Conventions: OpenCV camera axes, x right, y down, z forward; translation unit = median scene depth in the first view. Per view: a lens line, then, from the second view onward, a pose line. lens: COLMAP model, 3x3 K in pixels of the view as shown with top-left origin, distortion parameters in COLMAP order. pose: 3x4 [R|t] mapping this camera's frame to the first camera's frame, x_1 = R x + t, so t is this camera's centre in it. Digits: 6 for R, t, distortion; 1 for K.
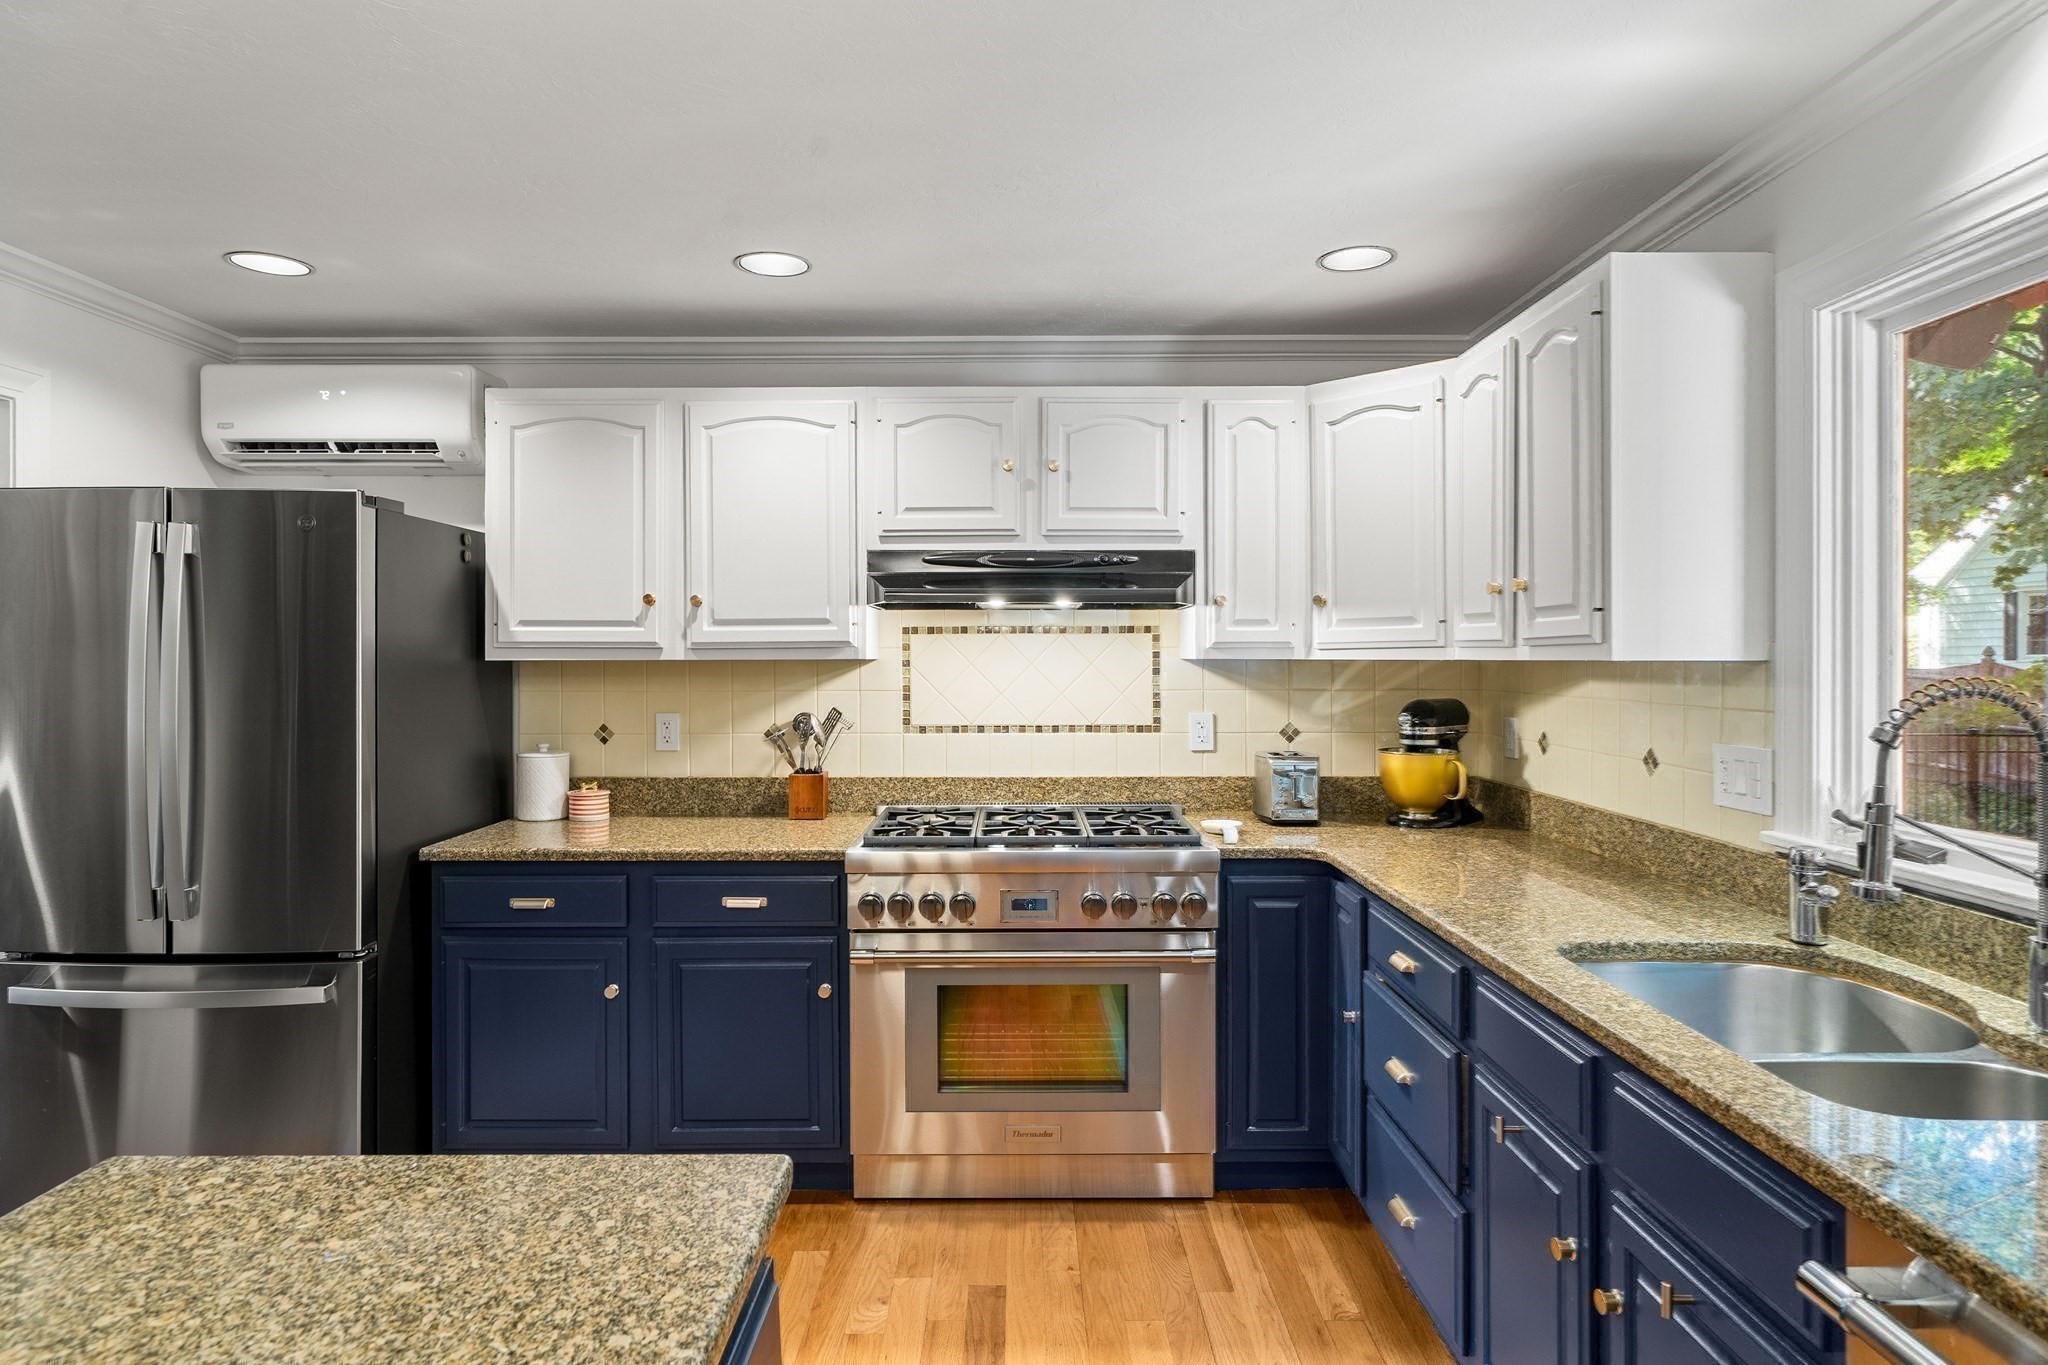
lens RADIAL K [[1156.5, 0, 1017.6], [0, 1156.5, 653.2], [0, 0, 1]] dist [0.004800, 0.000888]
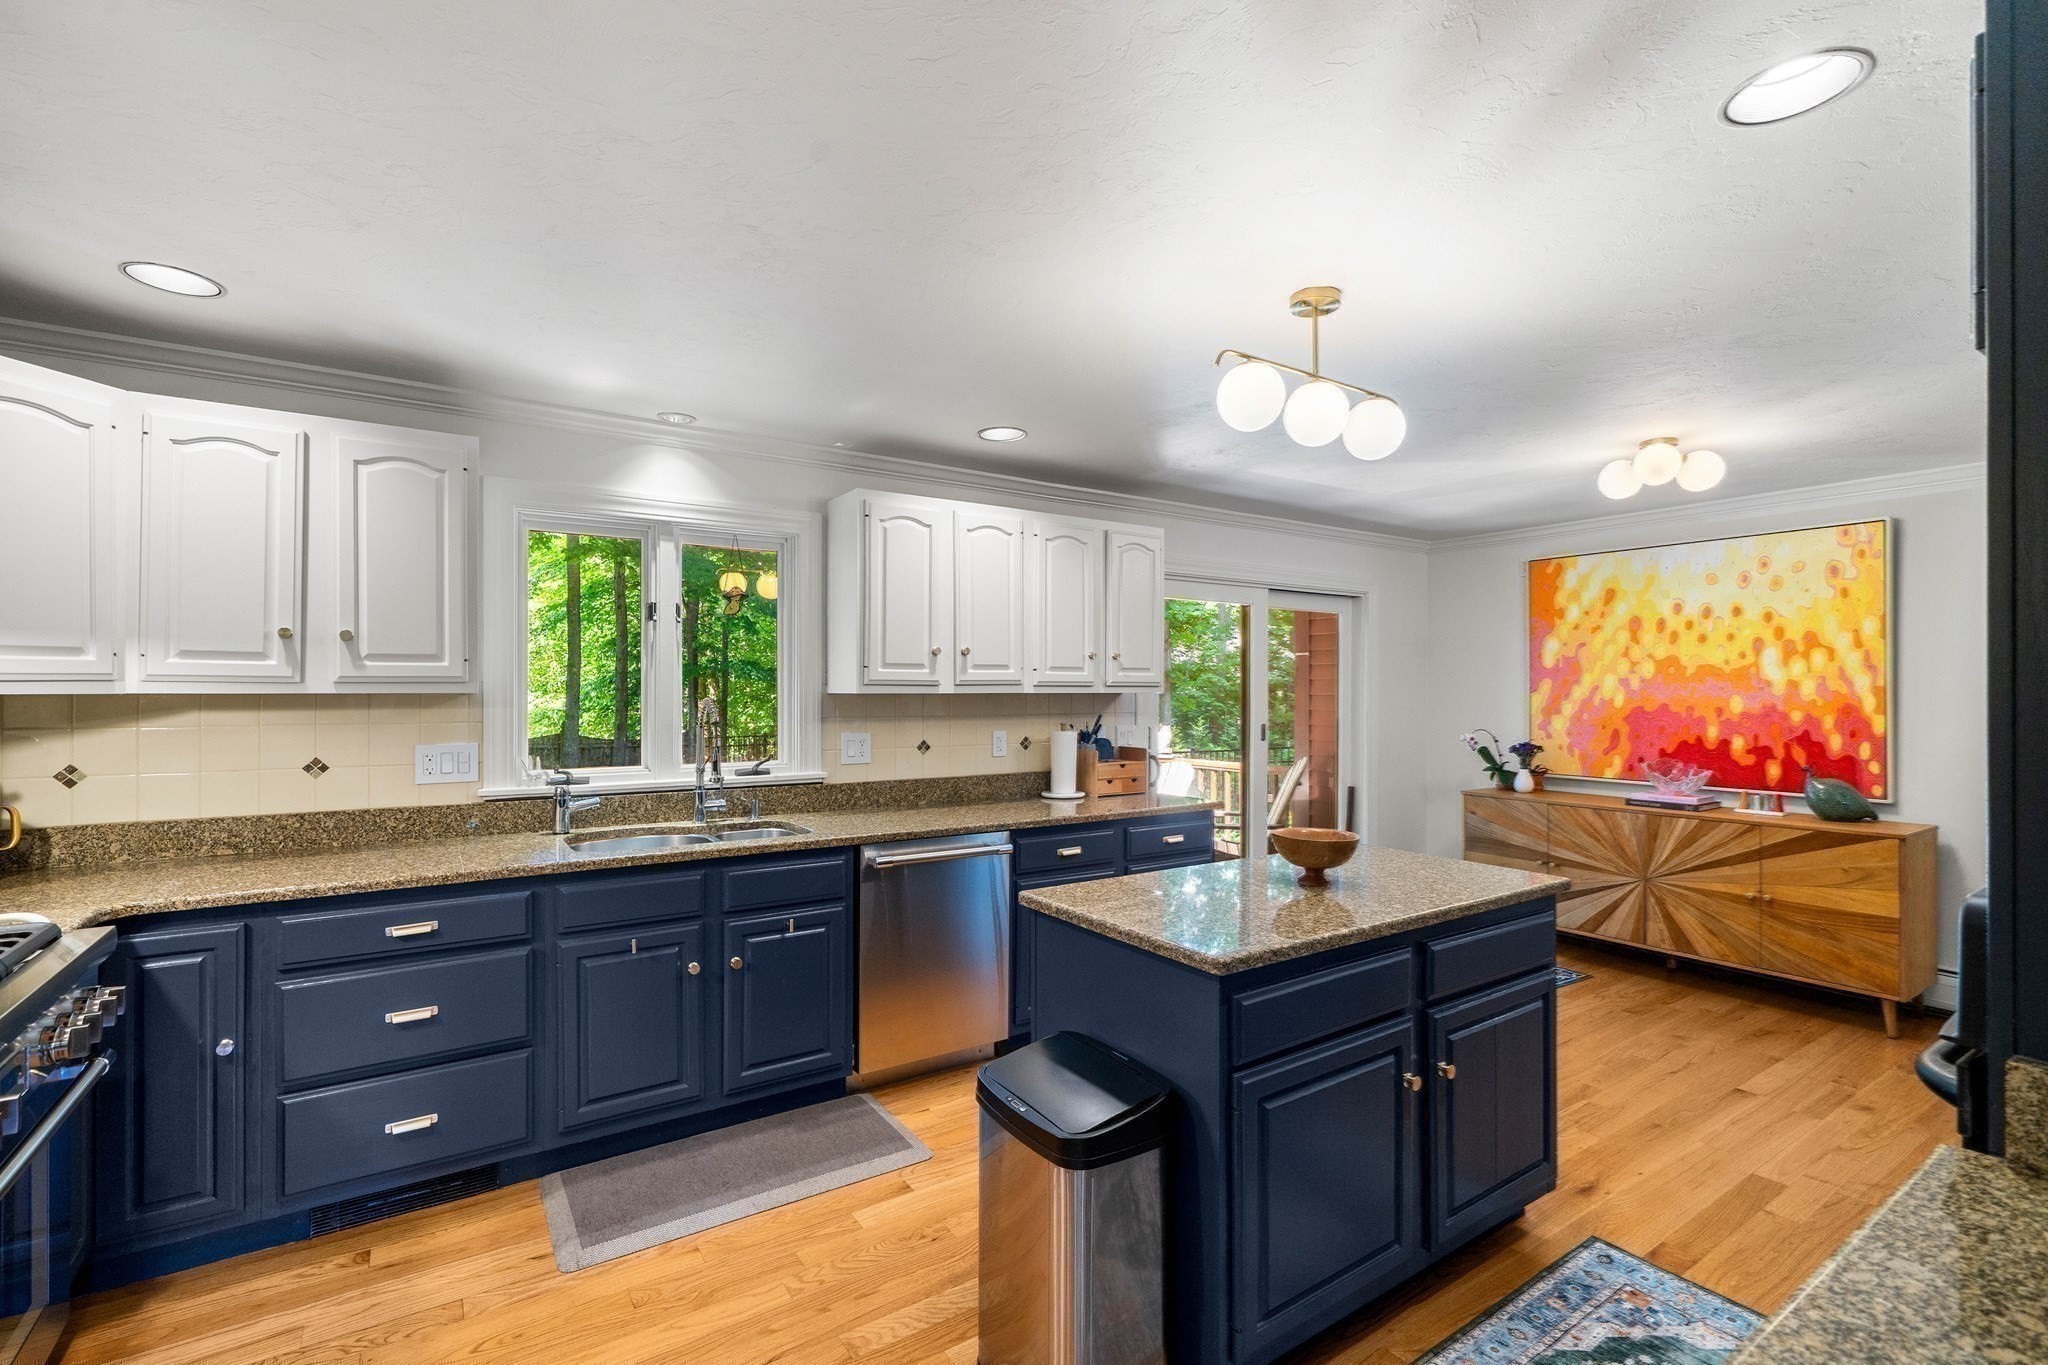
lens RADIAL K [[914.9, 0, 1023.0], [0, 914.9, 684.3], [0, 0, 1]] dist [0.002544, 0.000606]
pose [[-0.545658, -0.000592, 0.838008, -0.633506], [-0.006379, 0.999974, -0.003447, -0.004142], [-0.837984, -0.007227, -0.545647, 0.707938]]
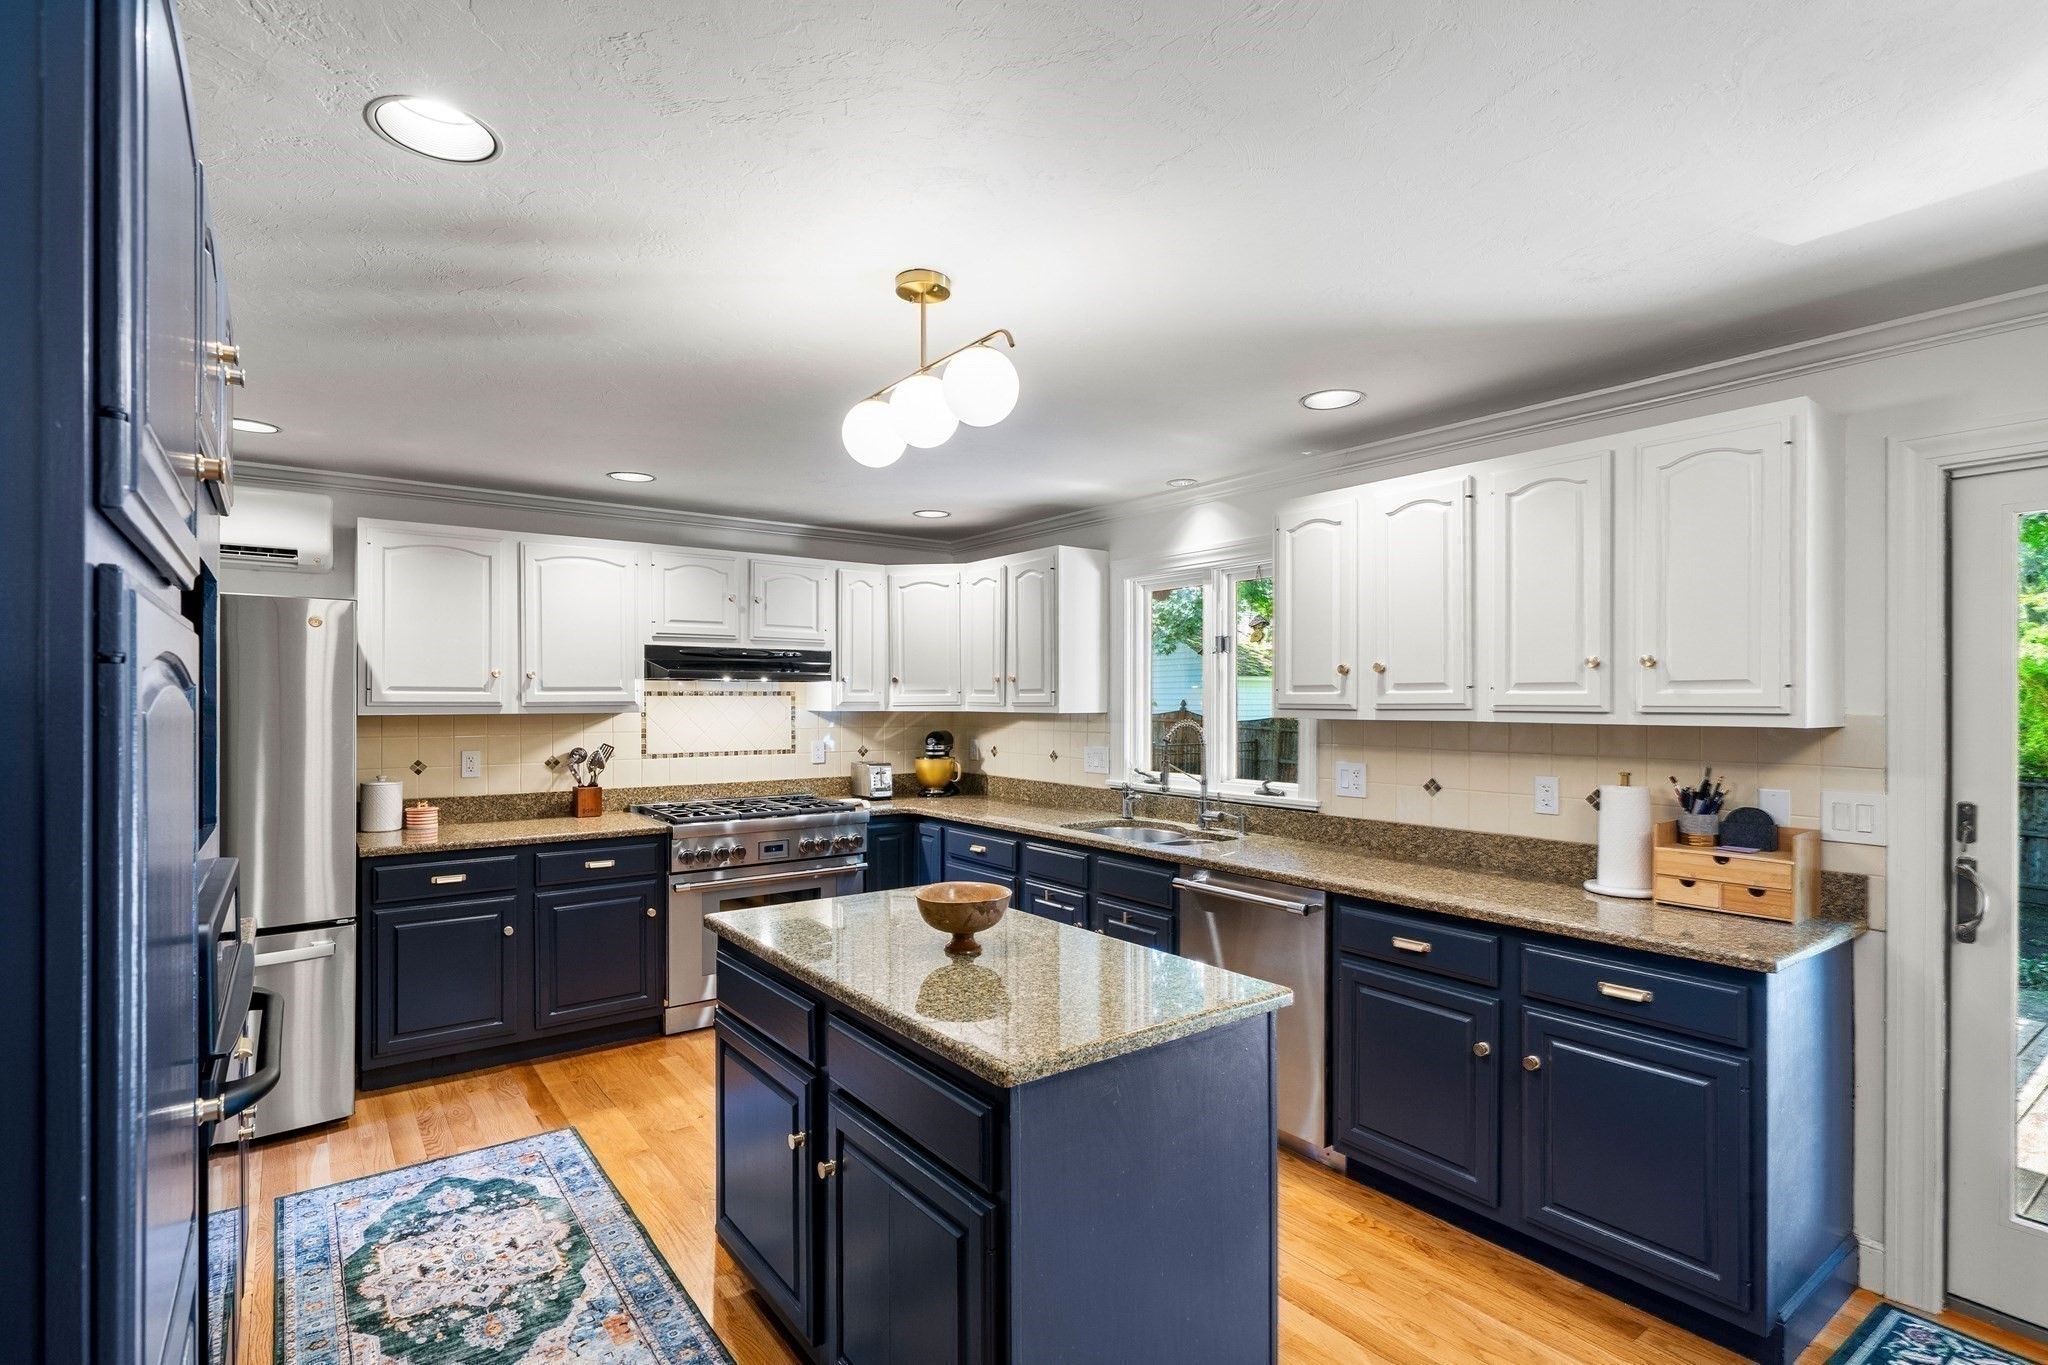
lens RADIAL K [[957.9, 0, 1010.2], [0, 957.9, 695.5], [0, 0, 1]] dist [-0.000113, -0.000029]
pose [[0.806941, 0.004140, 0.590617, -0.504323], [-0.003304, 0.999991, -0.002496, -0.016768], [-0.590622, 0.000062, 0.806948, -0.372579]]
